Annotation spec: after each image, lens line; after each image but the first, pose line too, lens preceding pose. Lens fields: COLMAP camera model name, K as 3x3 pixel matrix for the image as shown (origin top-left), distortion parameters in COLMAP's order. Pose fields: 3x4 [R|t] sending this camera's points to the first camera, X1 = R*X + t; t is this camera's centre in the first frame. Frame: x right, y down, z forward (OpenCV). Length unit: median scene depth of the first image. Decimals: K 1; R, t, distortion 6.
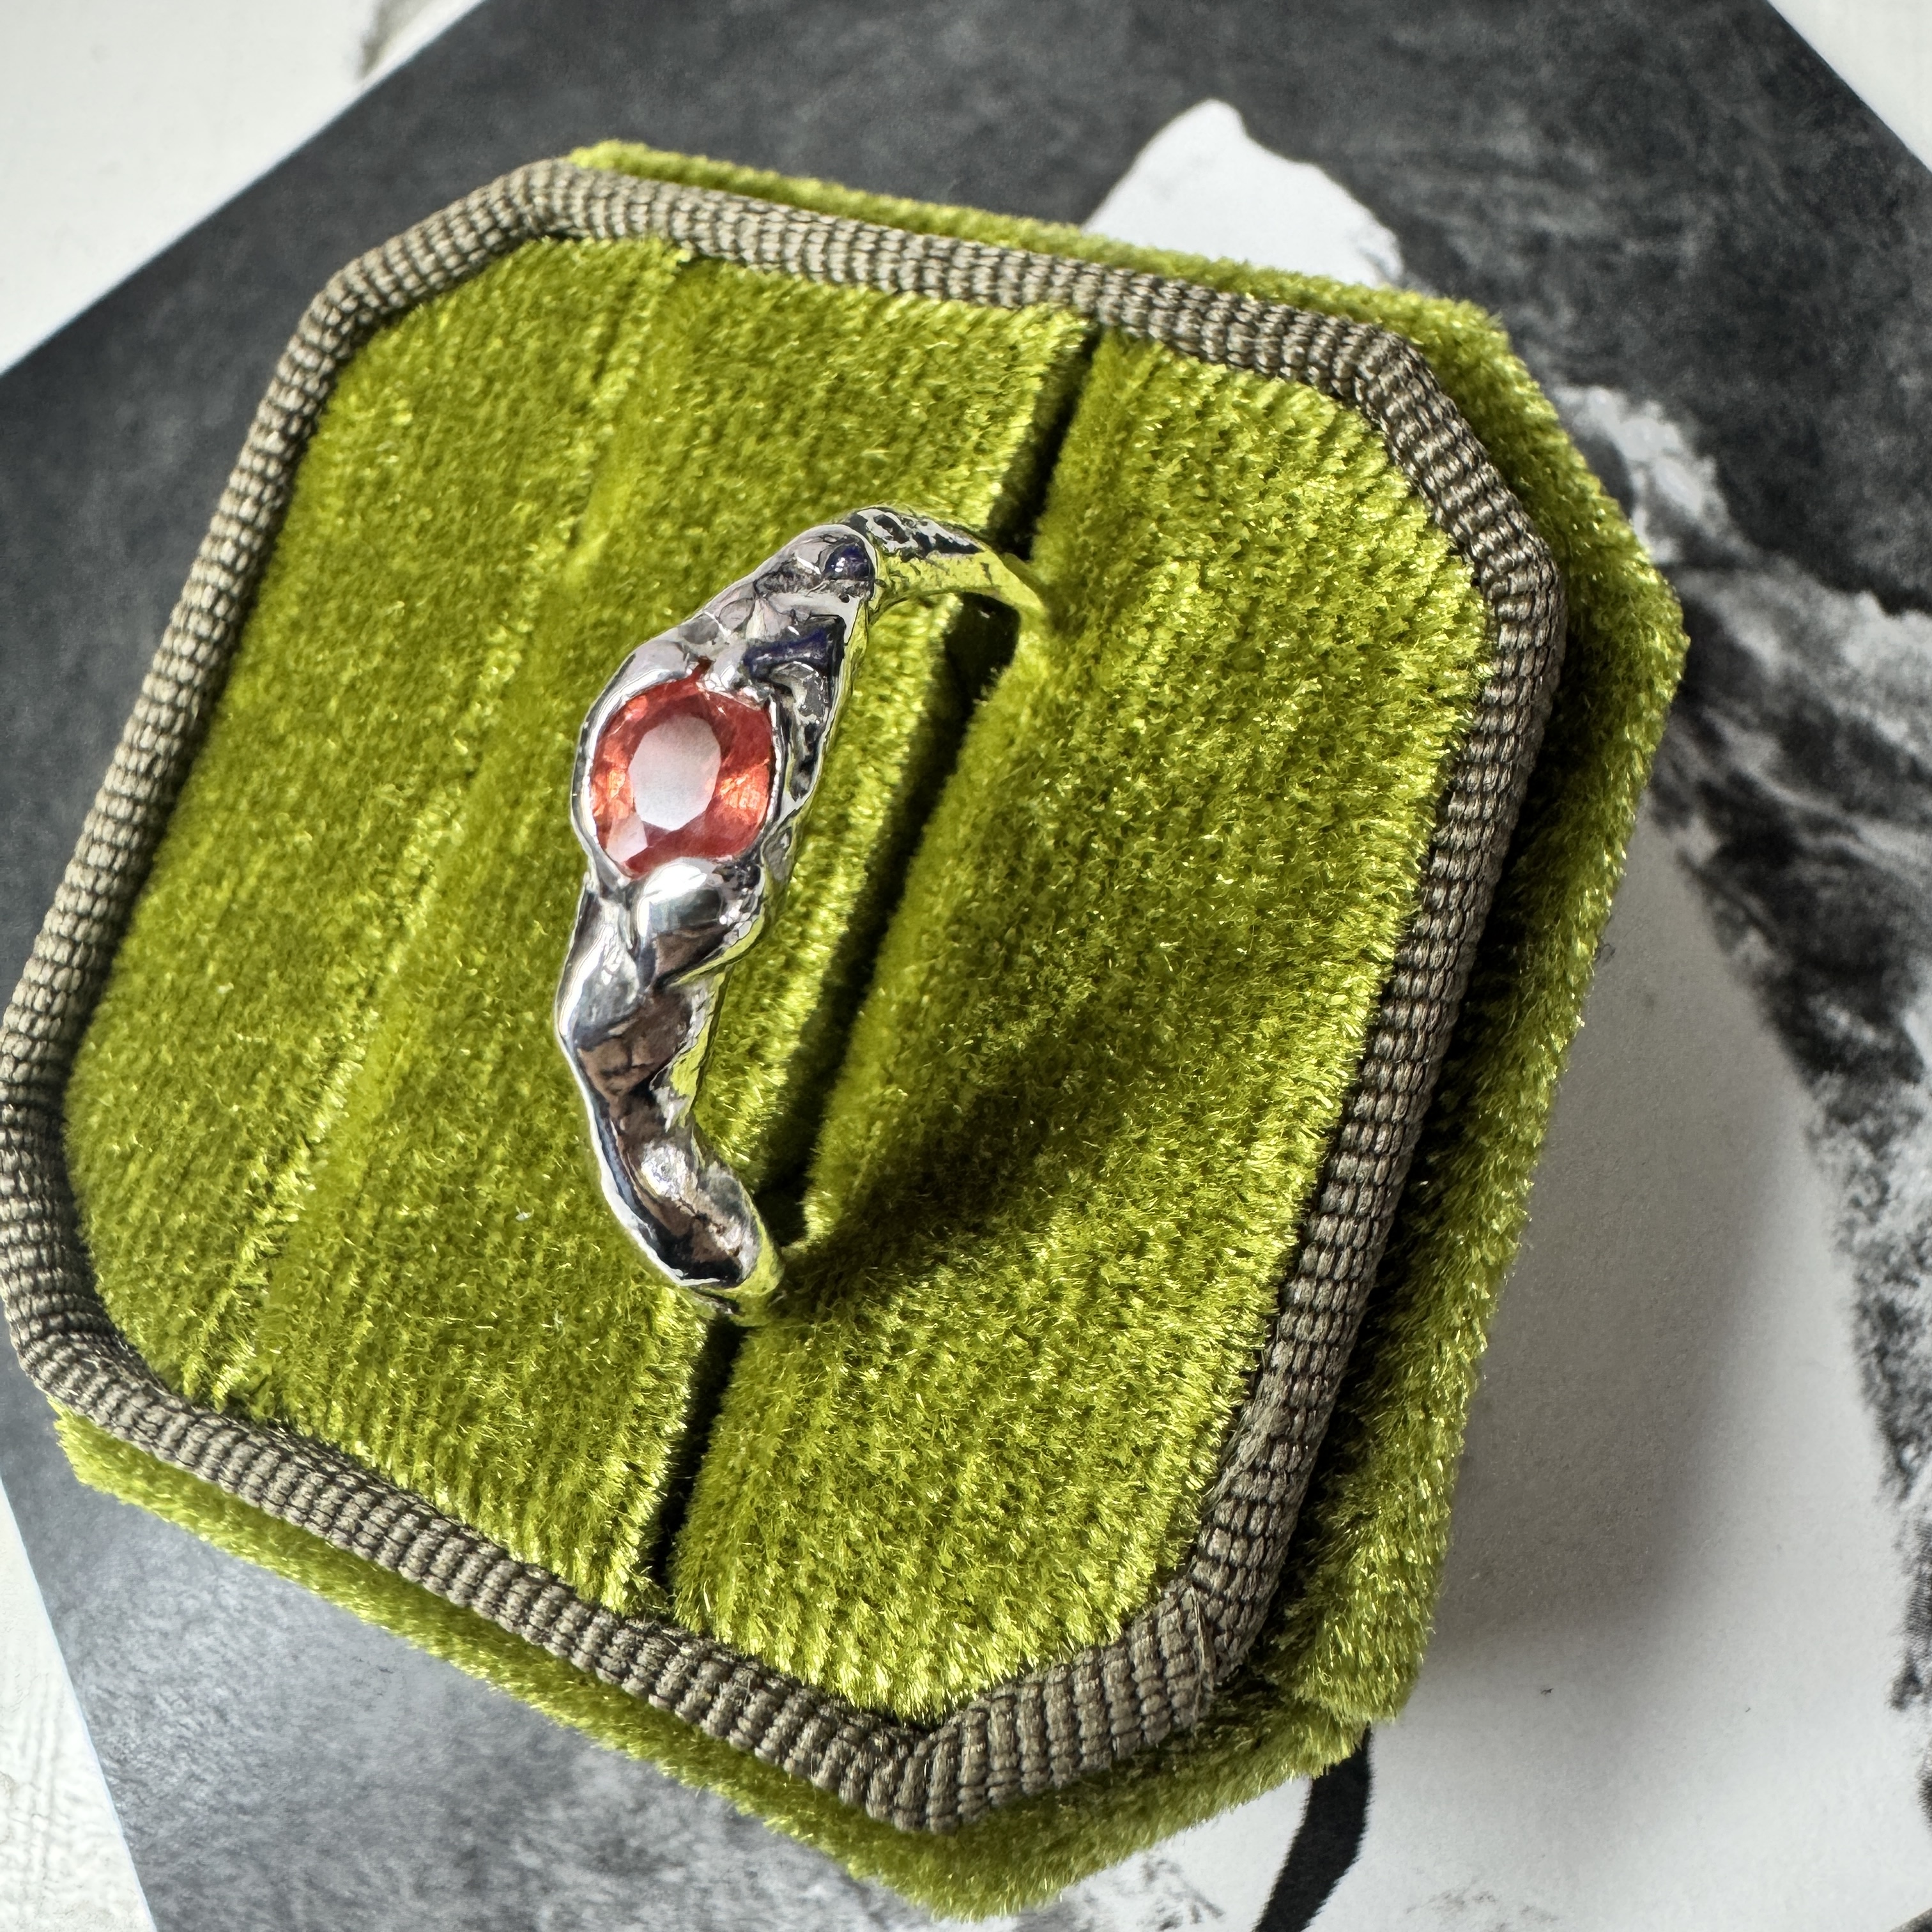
lens RADIAL K [[1860.1, 0, 963.3], [0, 1860.1, 759.0], [0, 0, 1]] dist [-0.001254, 0.008196]
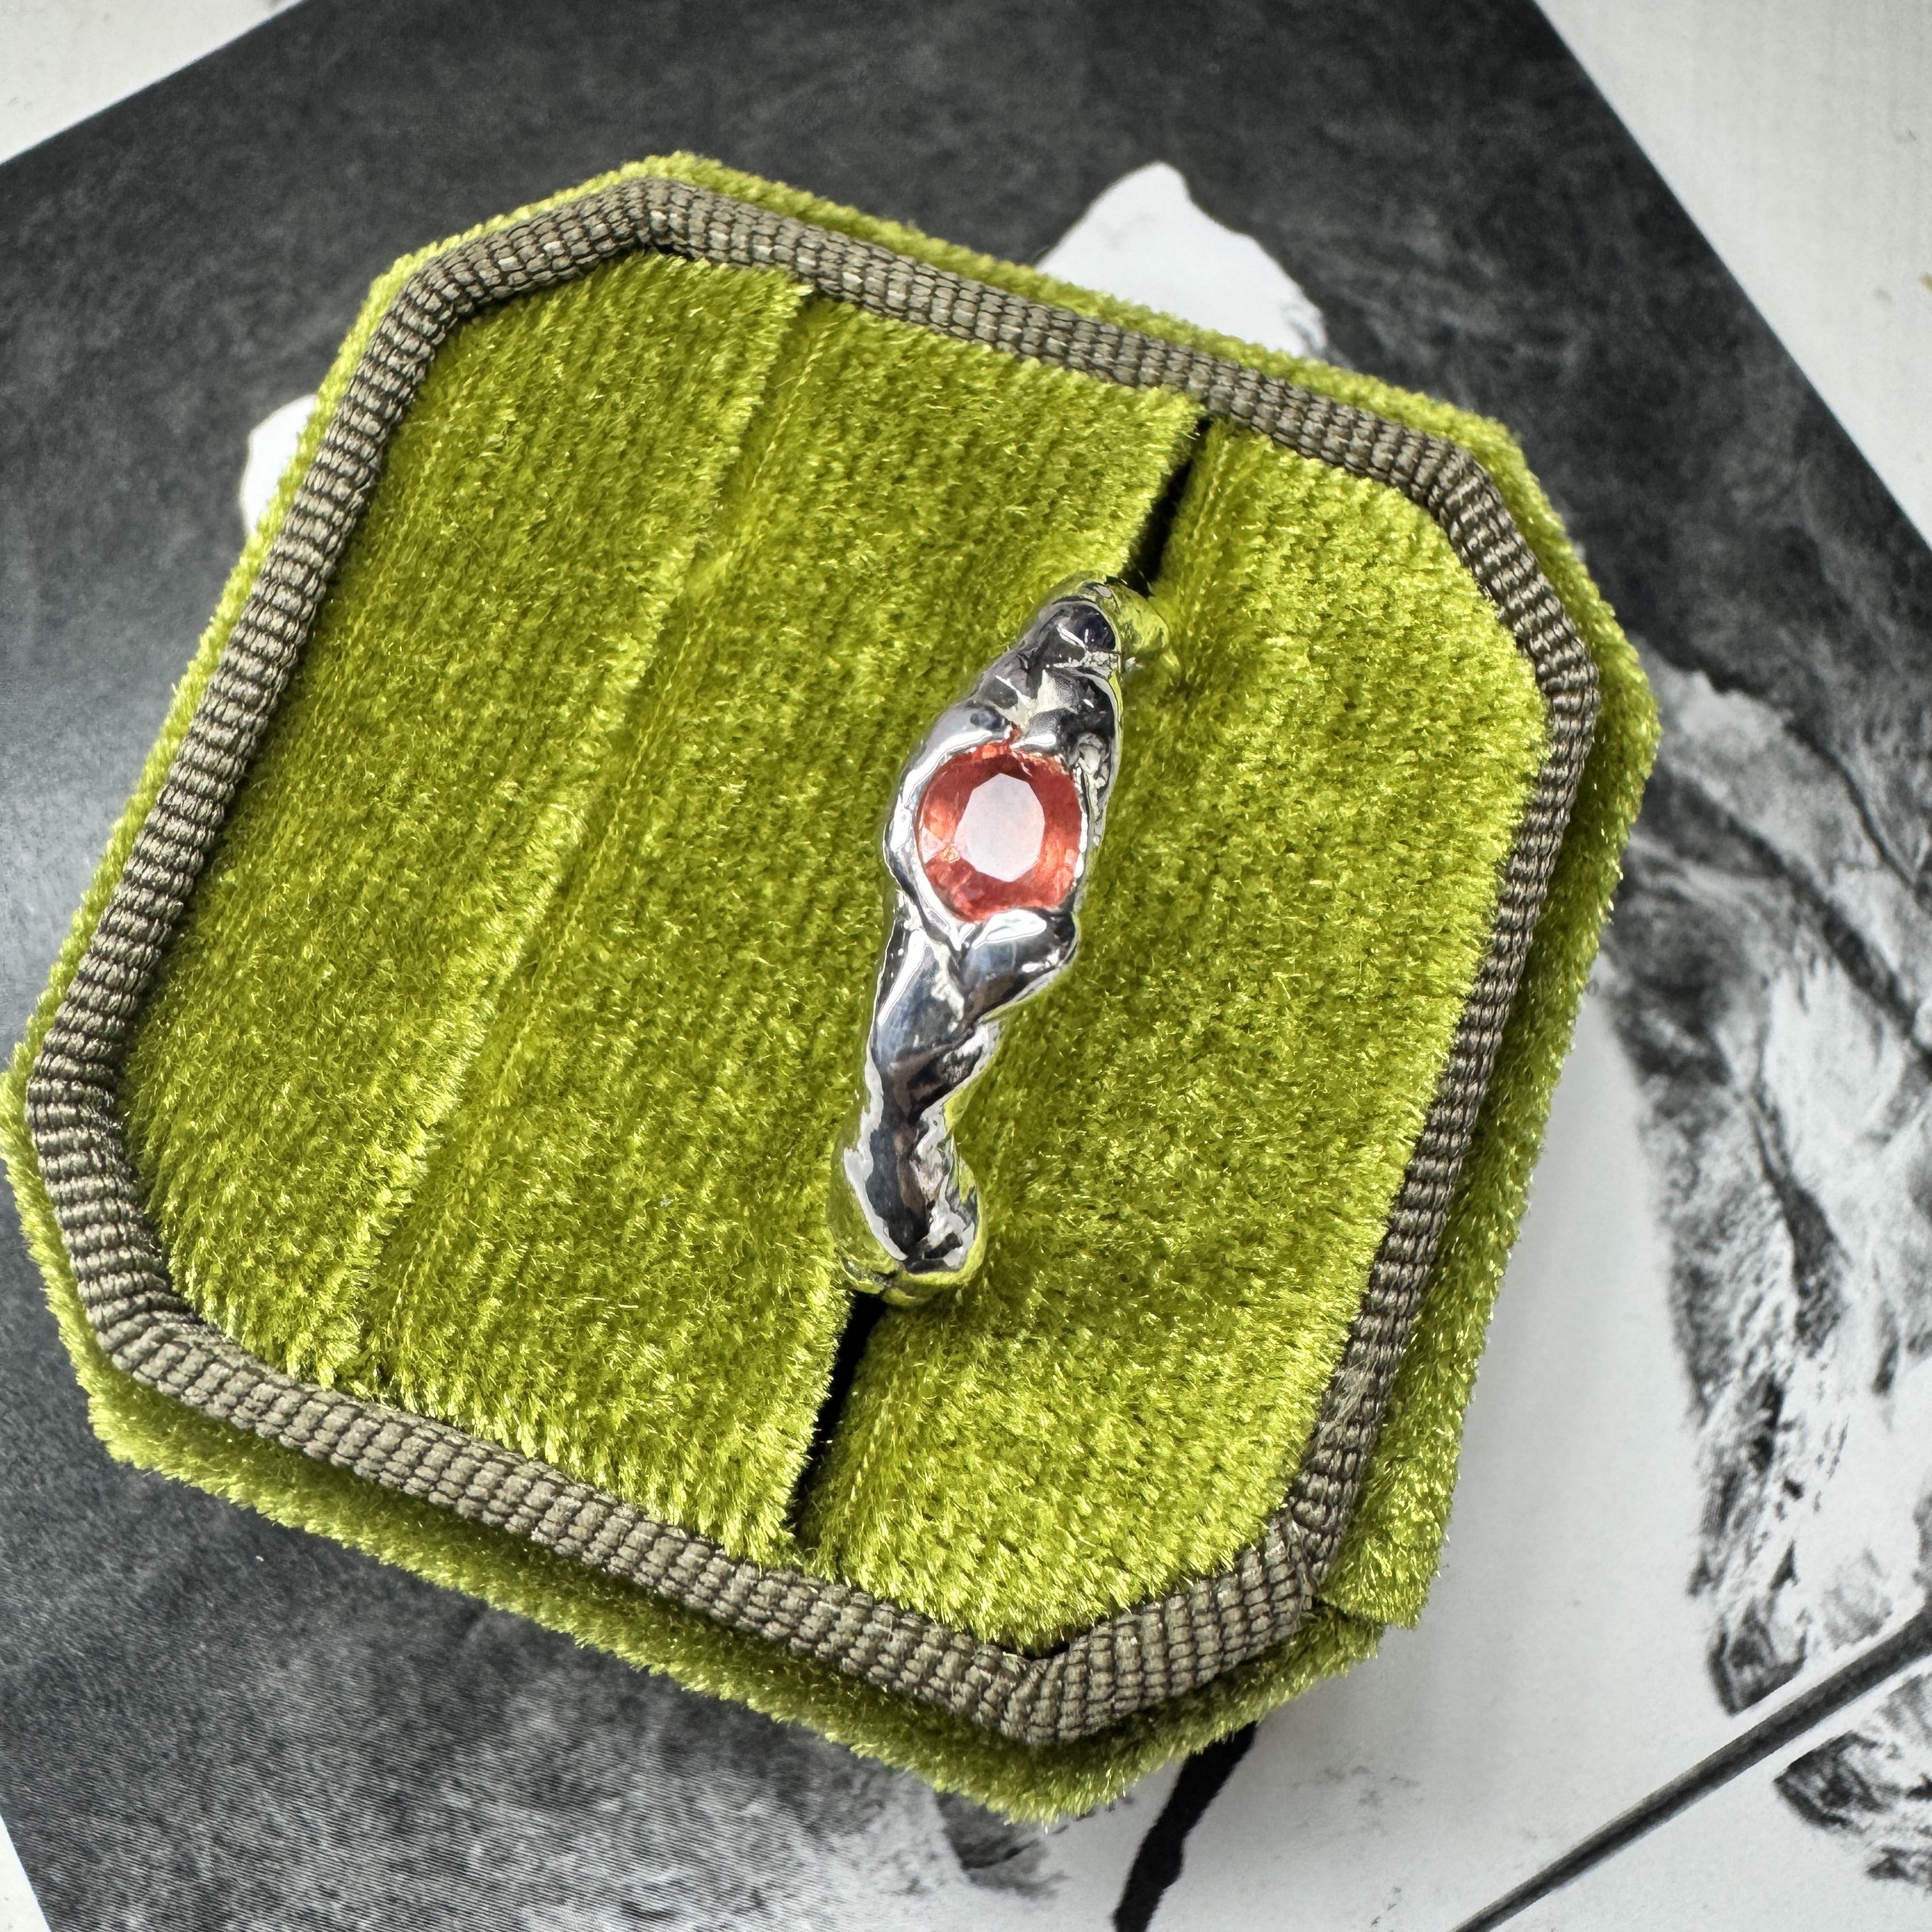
lens RADIAL K [[1860.1, 0, 963.3], [0, 1860.1, 759.0], [0, 0, 1]] dist [-0.001254, 0.008196]
pose [[0.969460, 0.059743, 0.237862, -0.333429], [-0.068572, 0.997224, 0.029010, -0.048409], [-0.235468, -0.044435, 0.970866, -0.060468]]
